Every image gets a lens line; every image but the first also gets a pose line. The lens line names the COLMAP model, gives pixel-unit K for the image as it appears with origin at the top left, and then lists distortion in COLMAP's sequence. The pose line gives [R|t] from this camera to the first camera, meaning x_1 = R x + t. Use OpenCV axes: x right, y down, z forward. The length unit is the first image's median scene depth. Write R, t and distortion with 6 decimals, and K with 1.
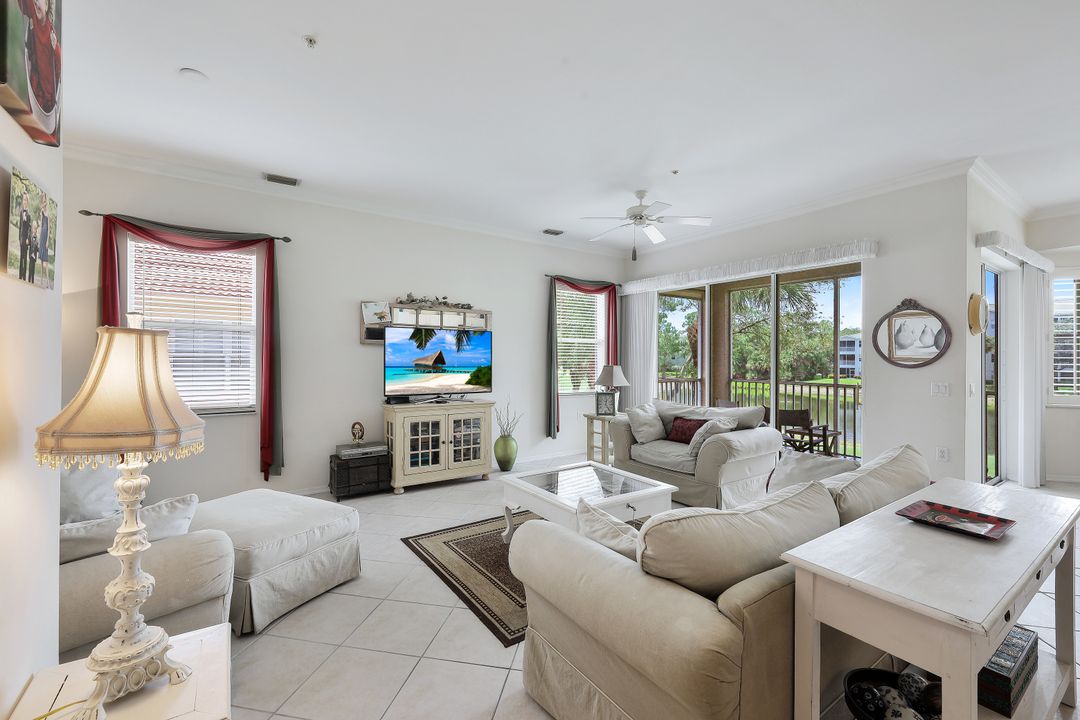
lens RADIAL K [[448.2, 0, 533.9], [0, 448.2, 355.0], [0, 0, 1]] dist [0.003237, -0.000141]
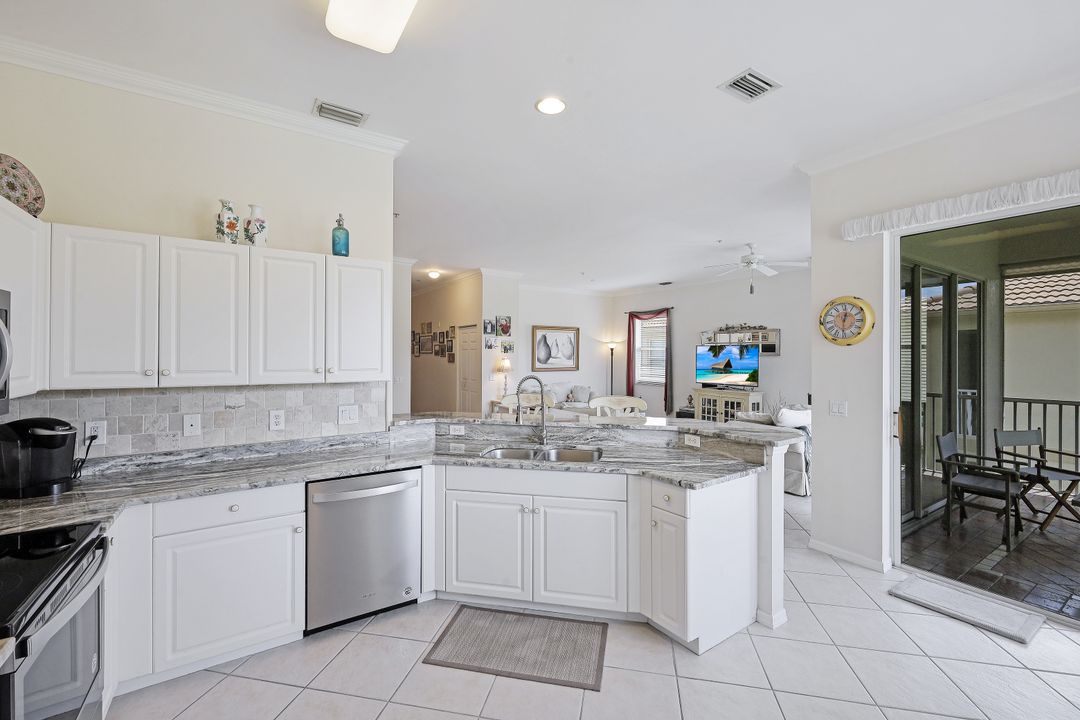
lens RADIAL K [[448.2, 0, 536.2], [0, 448.2, 358.7], [0, 0, 1]] dist [0.003237, -0.000141]
pose [[-0.017675, 0.006311, -0.999824, 1.451116], [0.004064, 0.999972, 0.006240, -0.022941], [0.999836, -0.003953, -0.017700, 0.329479]]
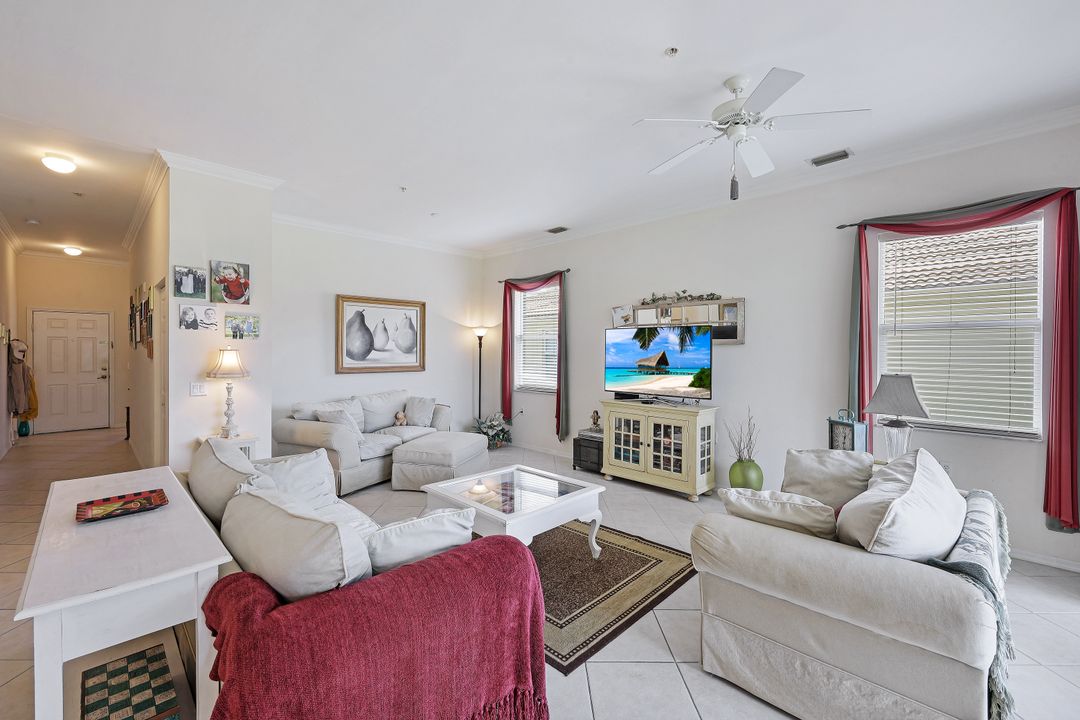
lens RADIAL K [[448.2, 0, 534.9], [0, 448.2, 363.0], [0, 0, 1]] dist [0.003237, -0.000141]
pose [[0.190038, 0.022982, -0.981508, 0.687911], [0.004576, 0.999694, 0.024294, -0.006912], [0.981766, -0.009108, 0.189874, 0.561887]]
